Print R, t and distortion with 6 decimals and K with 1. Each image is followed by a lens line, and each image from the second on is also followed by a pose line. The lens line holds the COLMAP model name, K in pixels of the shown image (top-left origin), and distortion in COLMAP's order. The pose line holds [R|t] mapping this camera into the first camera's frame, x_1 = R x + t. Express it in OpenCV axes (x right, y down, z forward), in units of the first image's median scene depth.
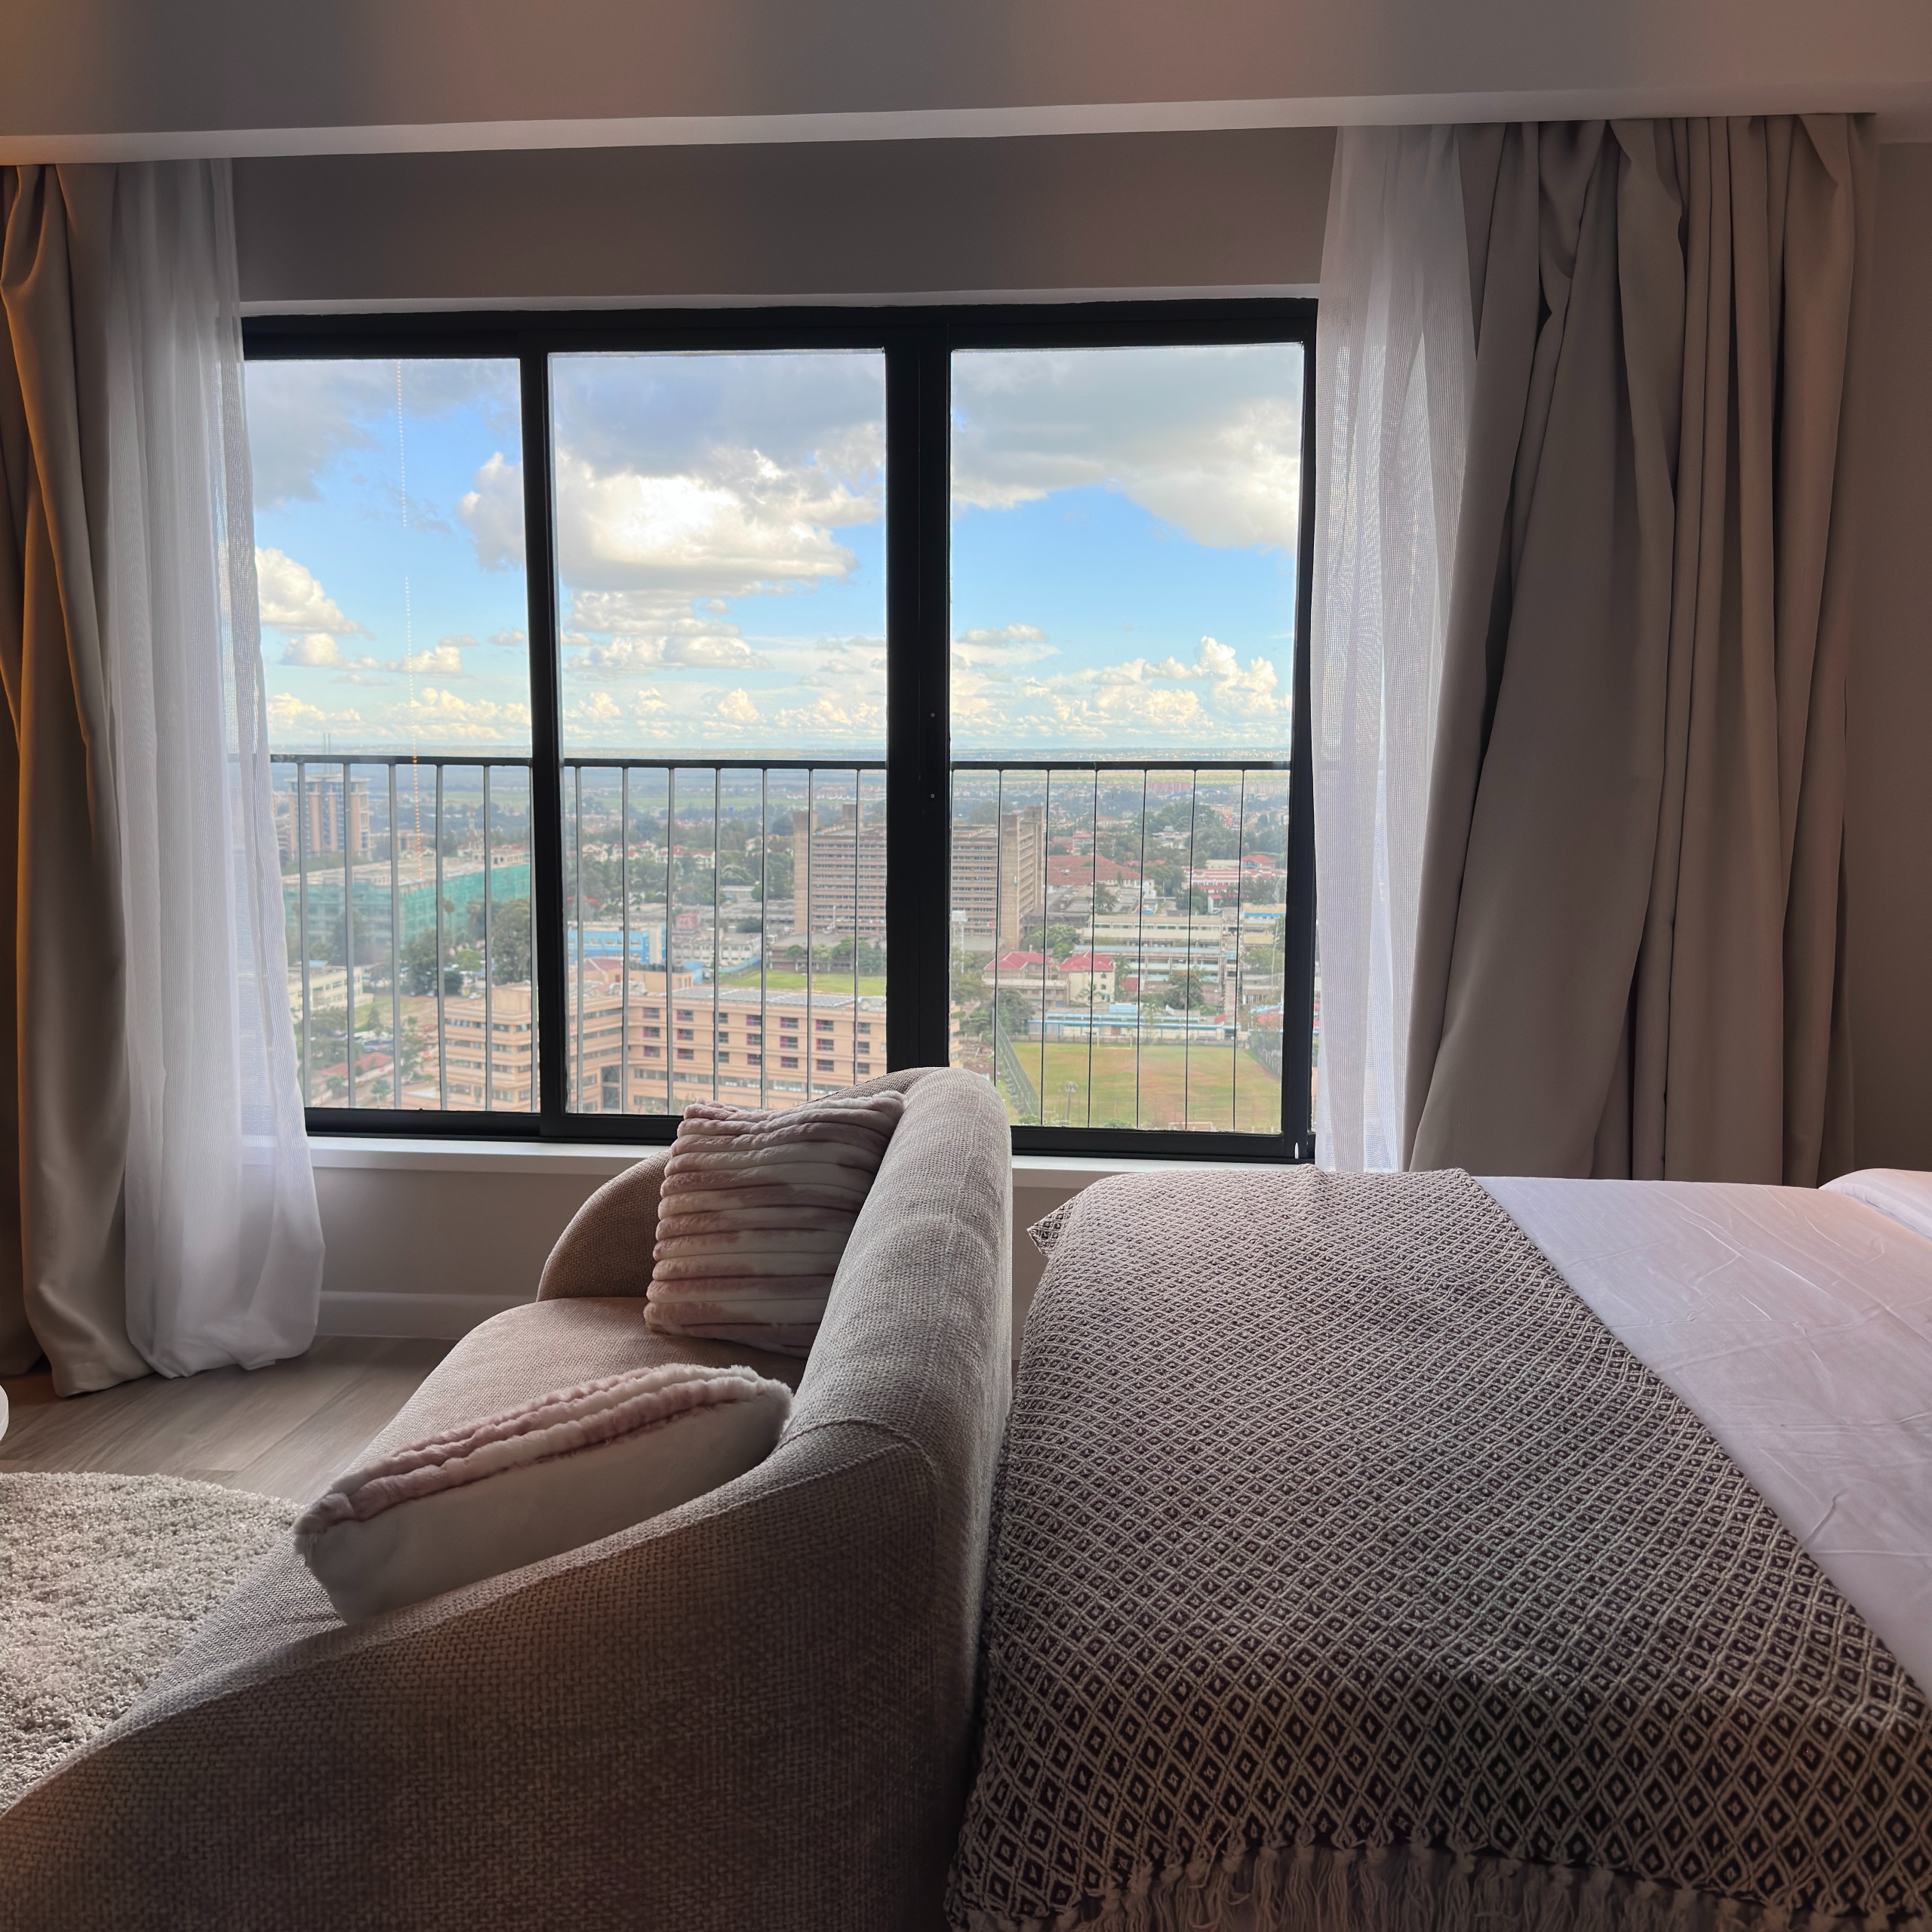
lens RADIAL K [[1813.5, 0, 964.0], [0, 1813.5, 963.5], [0, 0, 1]] dist [0.075821, -0.097536]
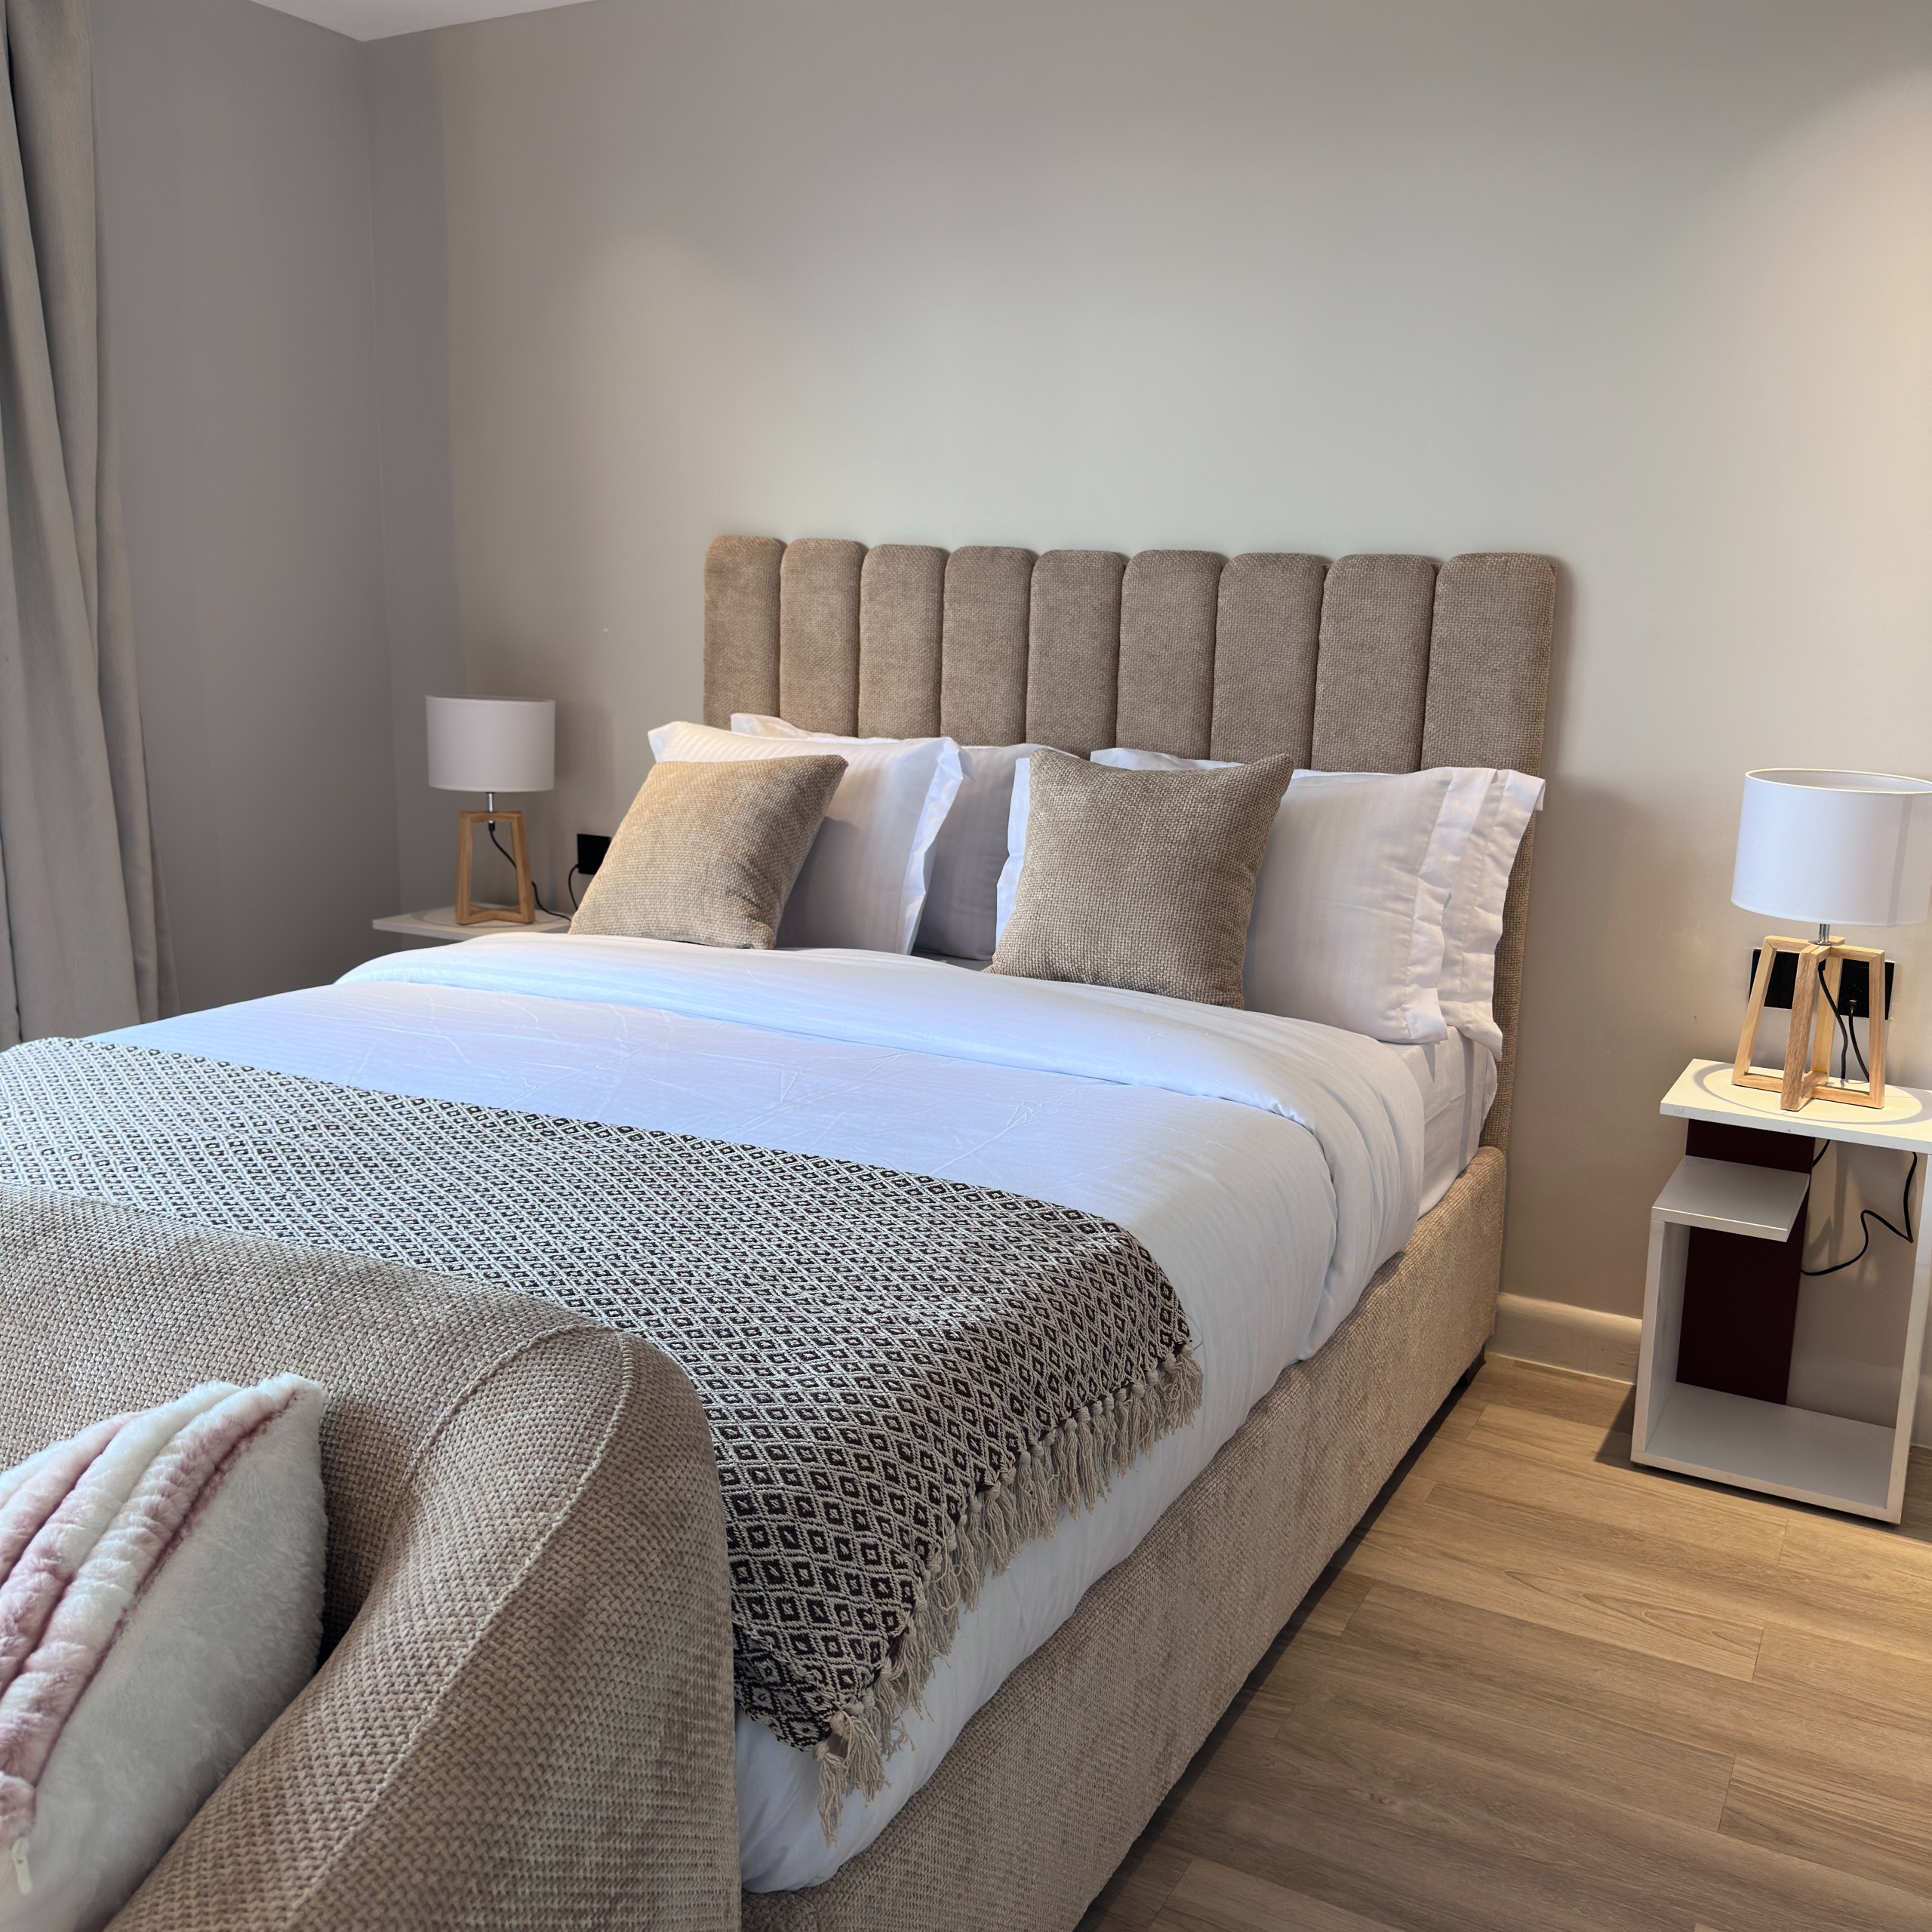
lens RADIAL K [[1810.0, 0, 966.4], [0, 1810.0, 972.2], [0, 0, 1]] dist [0.110552, -0.174459]
pose [[0.394670, -0.182156, 0.900586, -0.679577], [0.101202, 0.982806, 0.154436, -0.025508], [-0.913233, 0.030189, 0.406319, 0.441145]]
